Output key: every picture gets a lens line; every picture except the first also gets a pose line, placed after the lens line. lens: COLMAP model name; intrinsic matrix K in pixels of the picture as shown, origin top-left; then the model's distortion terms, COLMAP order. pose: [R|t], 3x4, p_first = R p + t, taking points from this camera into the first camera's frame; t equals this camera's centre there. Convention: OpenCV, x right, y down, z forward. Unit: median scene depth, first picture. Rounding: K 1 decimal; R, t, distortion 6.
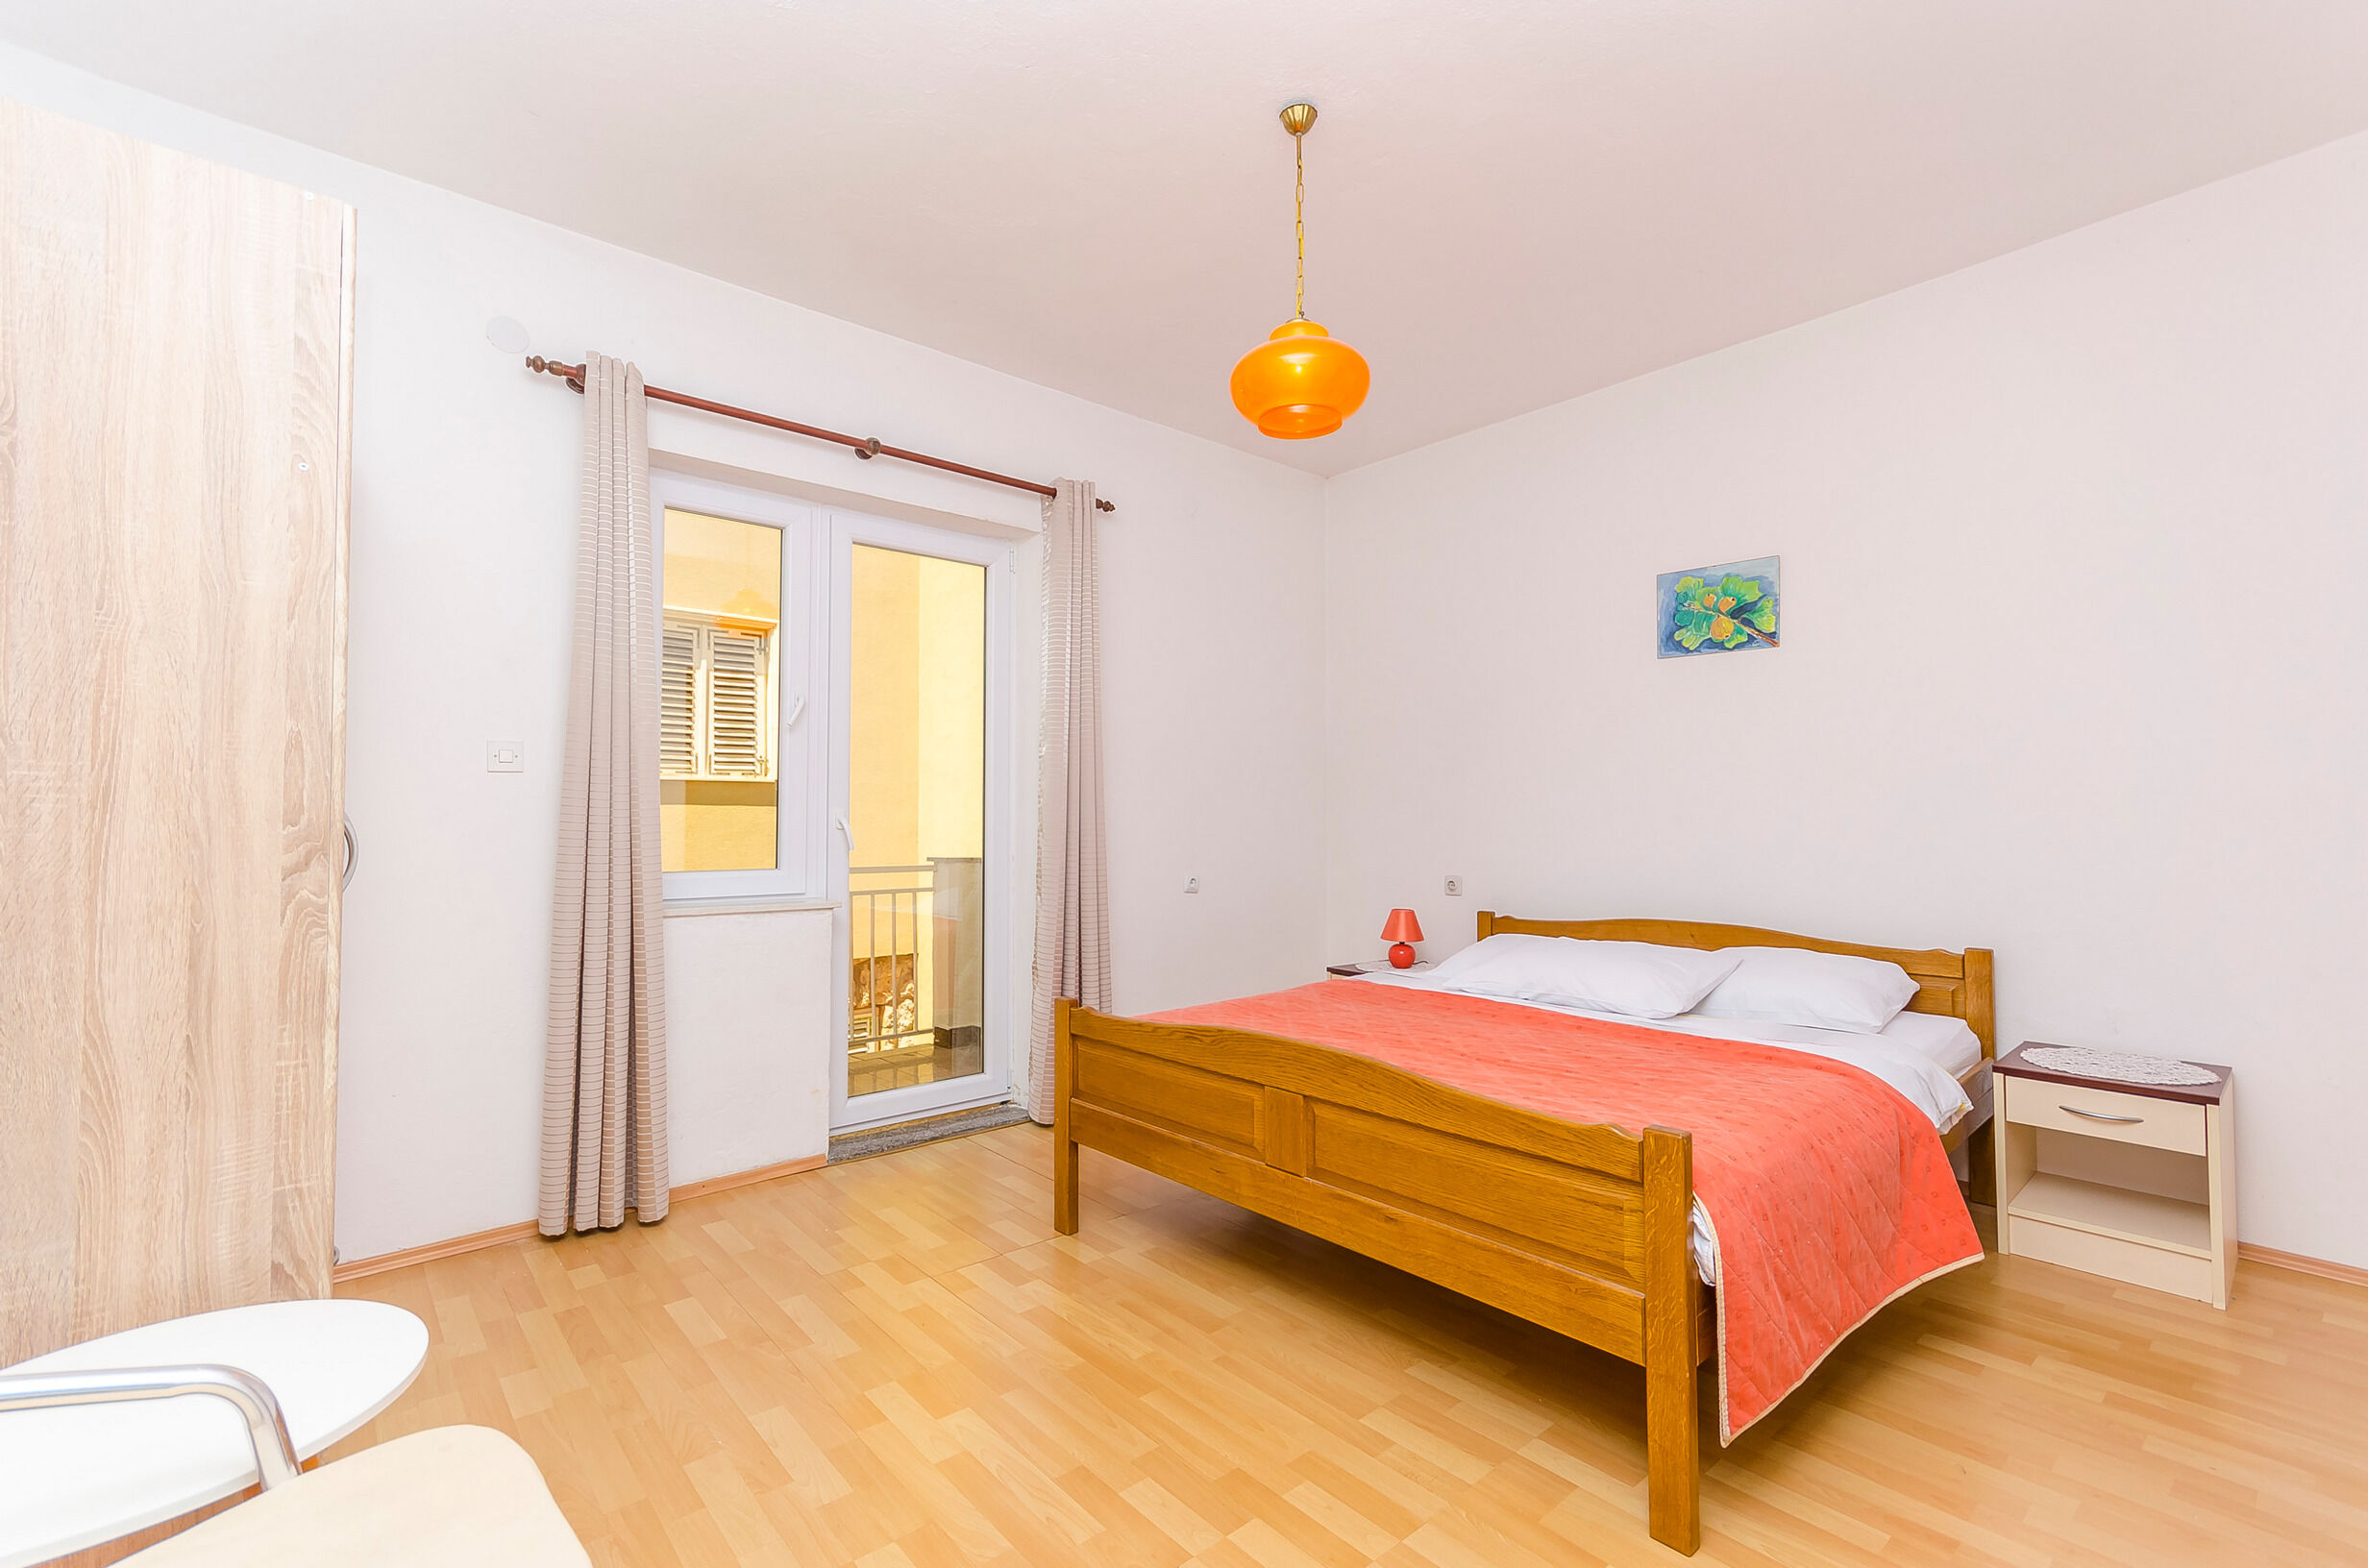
lens RADIAL K [[1035.2, 0, 1183.7], [0, 1035.2, 790.5], [0, 0, 1]] dist [0.013400, -0.005592]
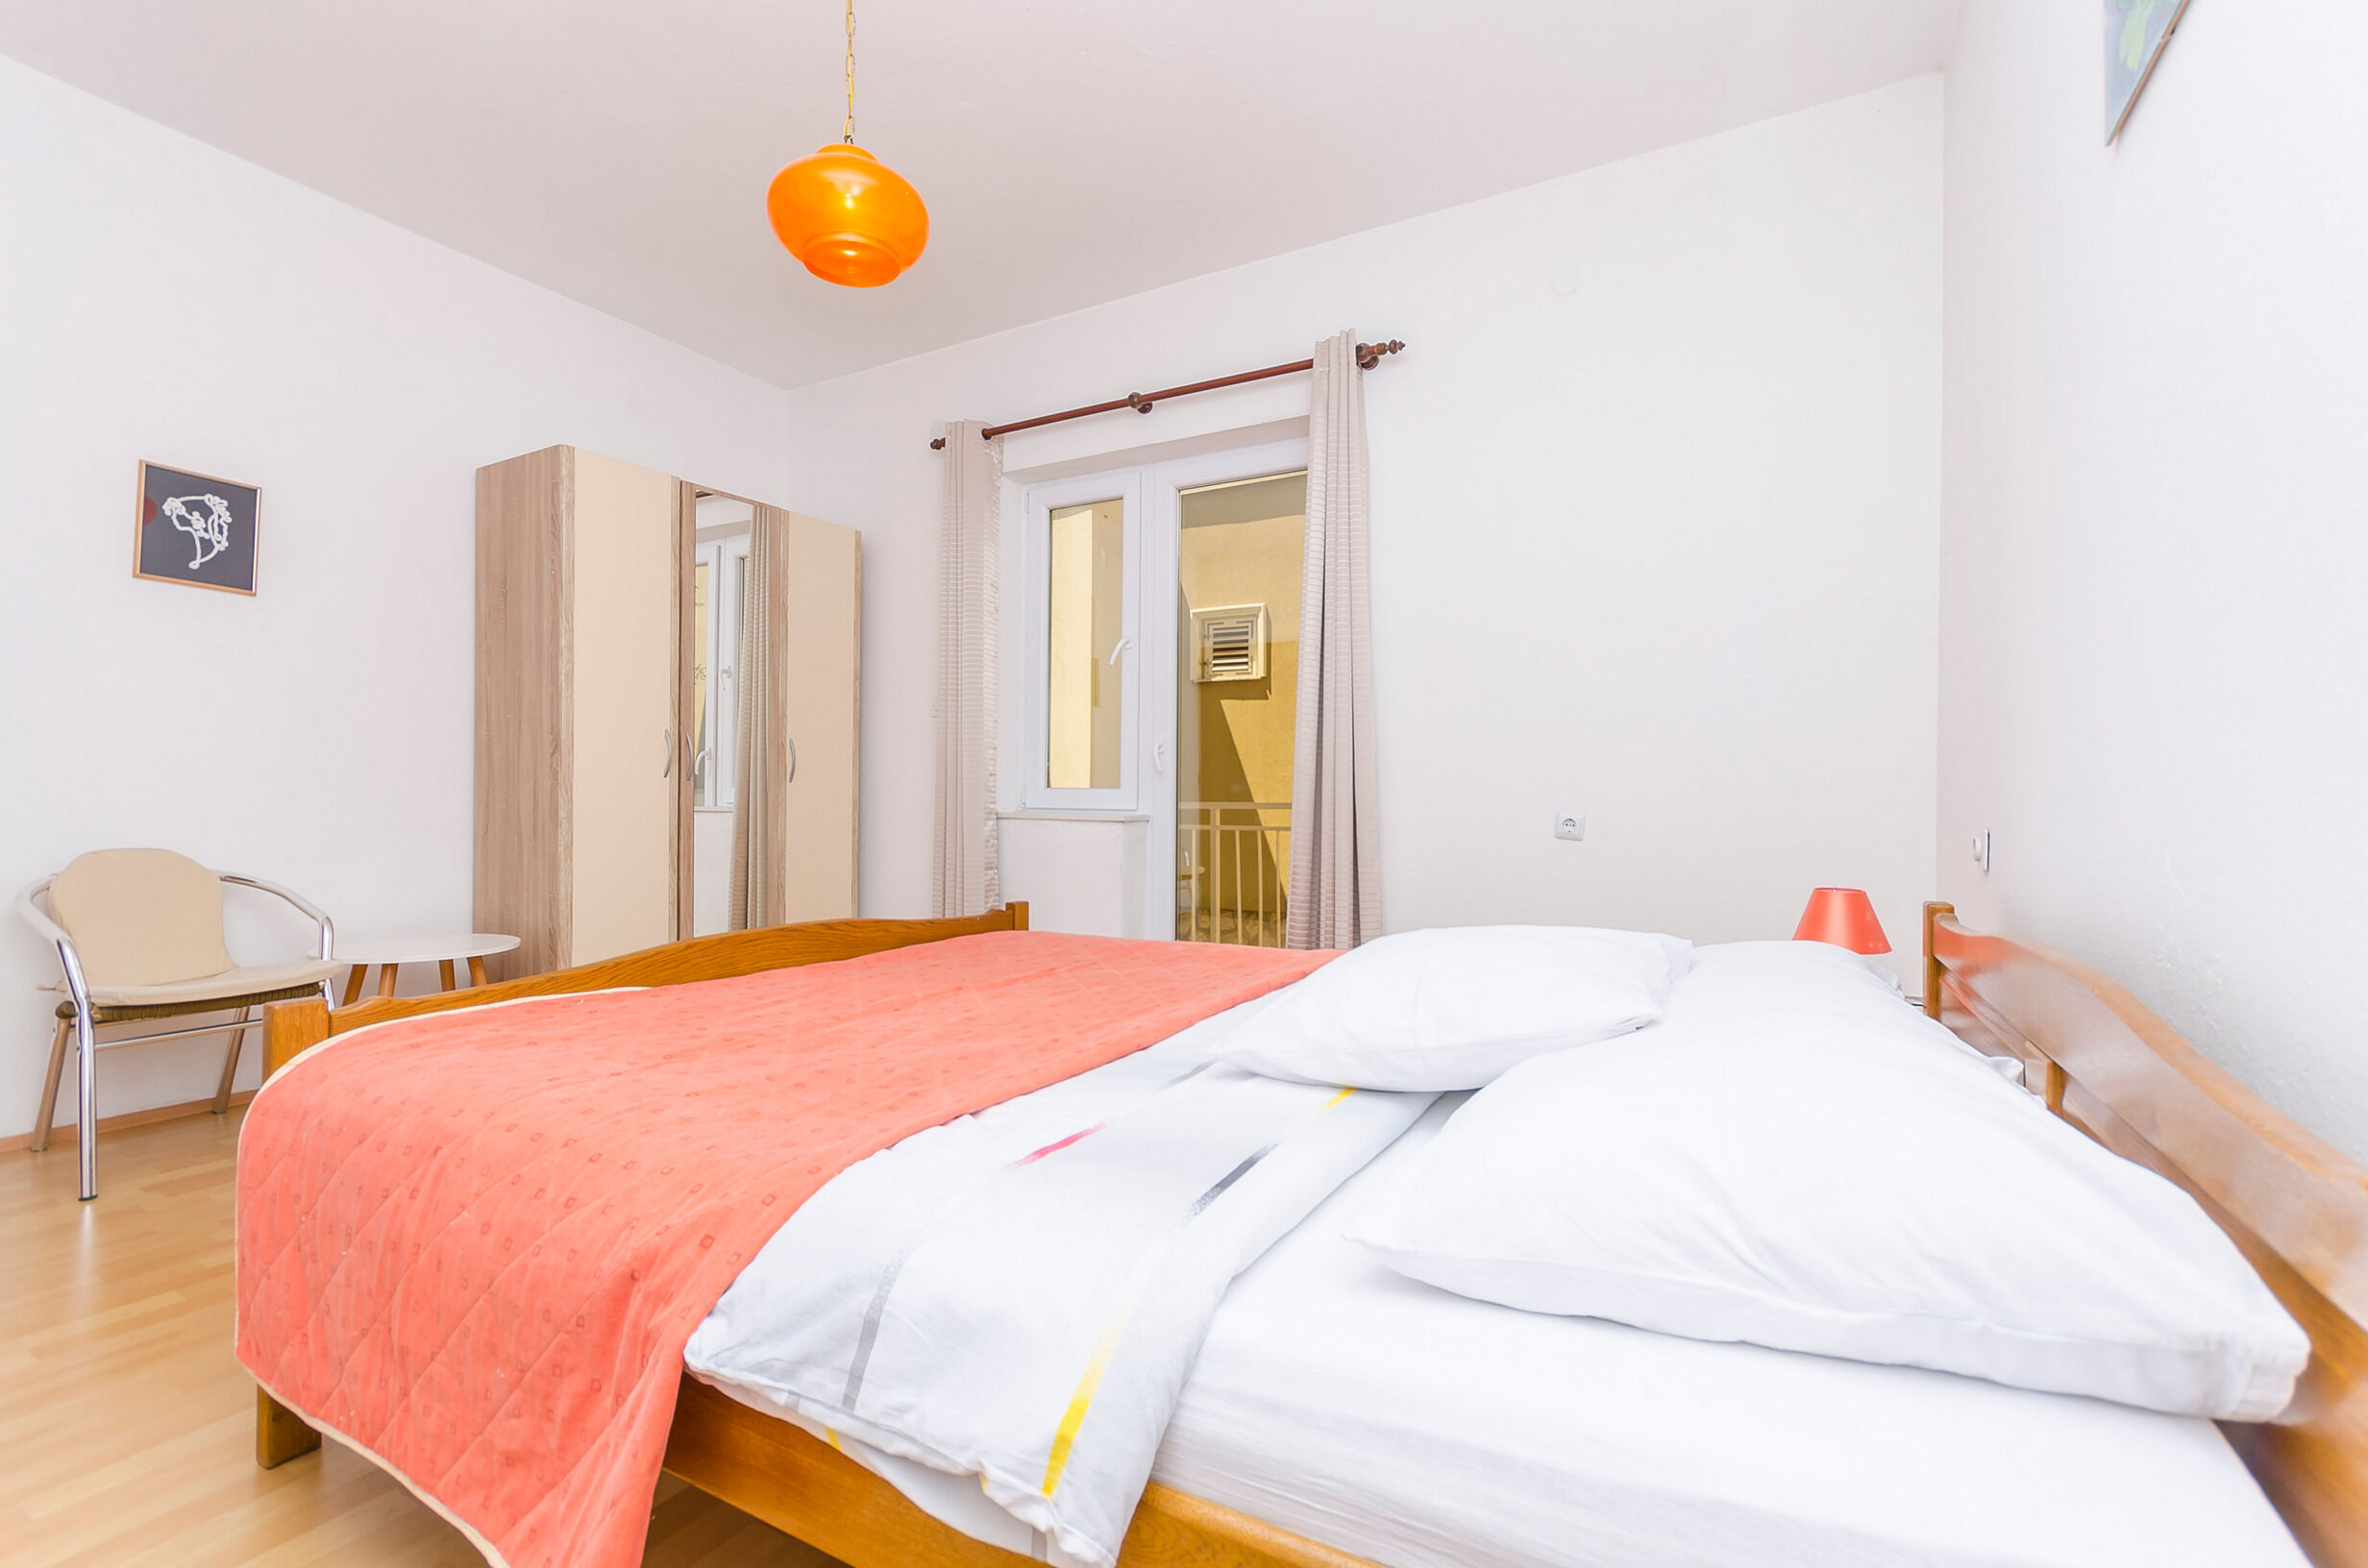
lens RADIAL K [[1035.2, 0, 1183.7], [0, 1035.2, 790.5], [0, 0, 1]] dist [0.013400, -0.005592]
pose [[0.327567, -0.002569, -0.944825, 0.745662], [0.019073, 0.999811, 0.003893, 0.075425], [0.944635, -0.019296, 0.327554, 0.681278]]
